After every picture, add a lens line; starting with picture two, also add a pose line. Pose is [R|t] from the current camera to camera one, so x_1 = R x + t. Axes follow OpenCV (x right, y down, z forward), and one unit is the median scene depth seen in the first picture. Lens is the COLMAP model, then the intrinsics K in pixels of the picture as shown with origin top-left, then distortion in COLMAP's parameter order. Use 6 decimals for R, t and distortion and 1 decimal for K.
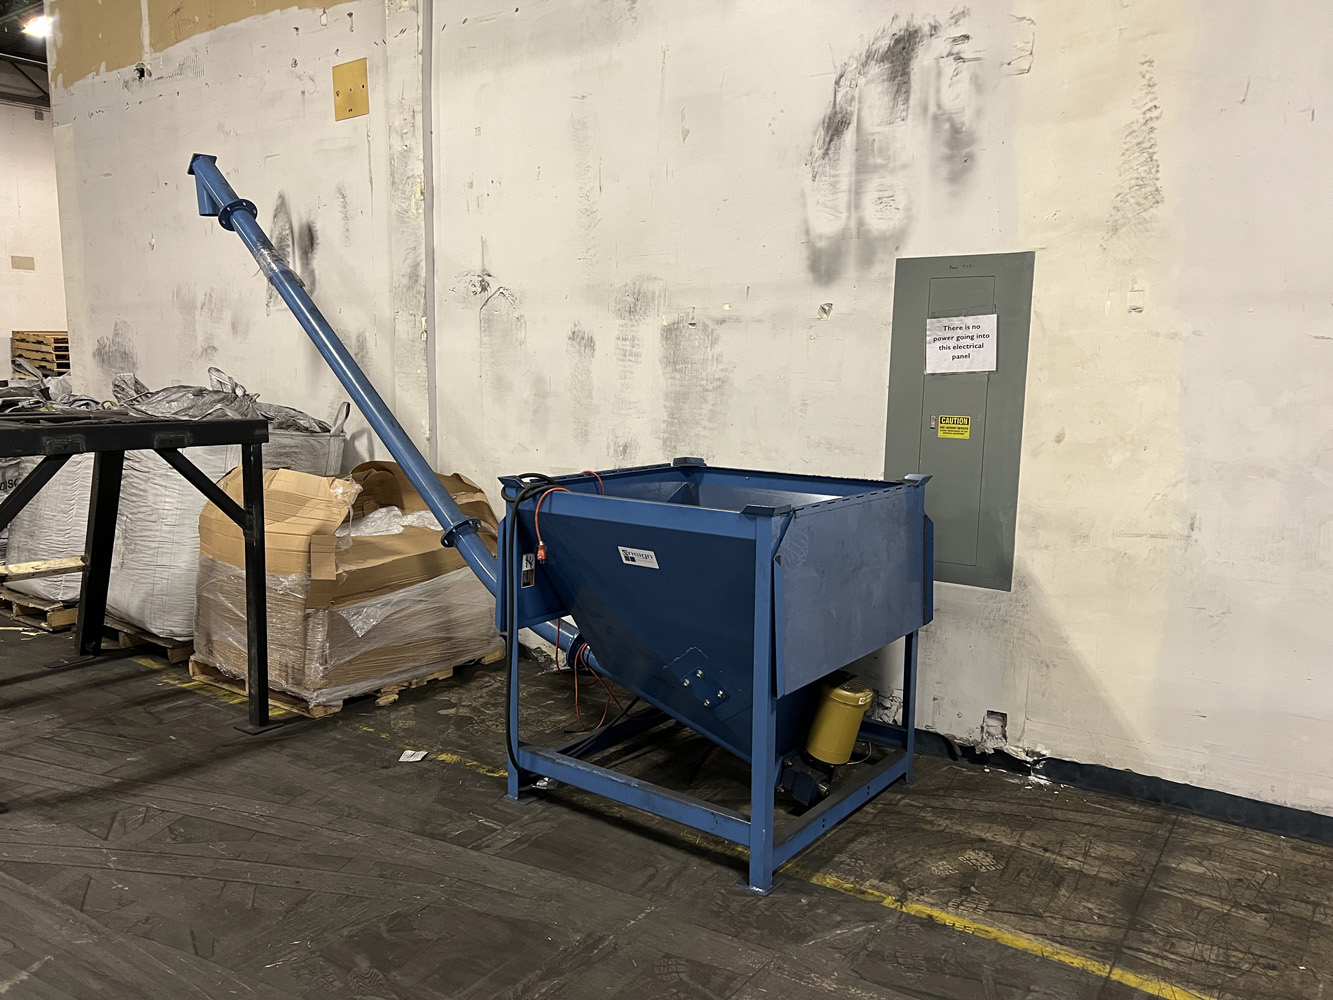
lens RADIAL K [[1002.6, 0, 665.7], [0, 1002.6, 503.4], [0, 0, 1]] dist [0.048247, -0.048942]
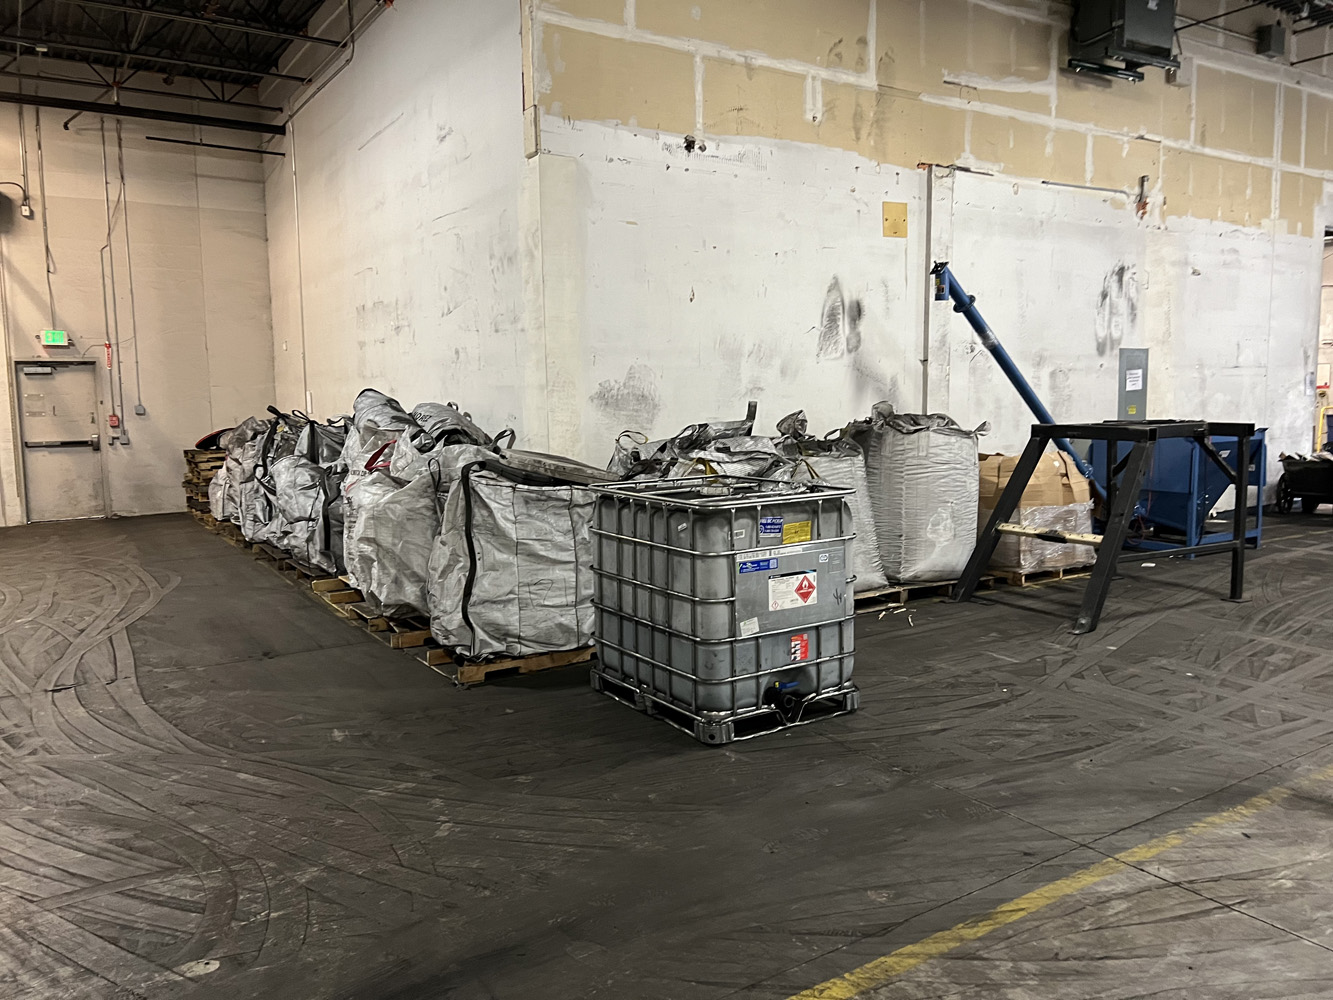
lens RADIAL K [[1002.6, 0, 664.4], [0, 1002.6, 495.0], [0, 0, 1]] dist [0.048247, -0.048942]
pose [[0.378829, -0.115803, 0.918193, -2.383958], [0.146459, 0.987140, 0.064073, -0.179012], [-0.913805, 0.110205, 0.390917, 0.953555]]
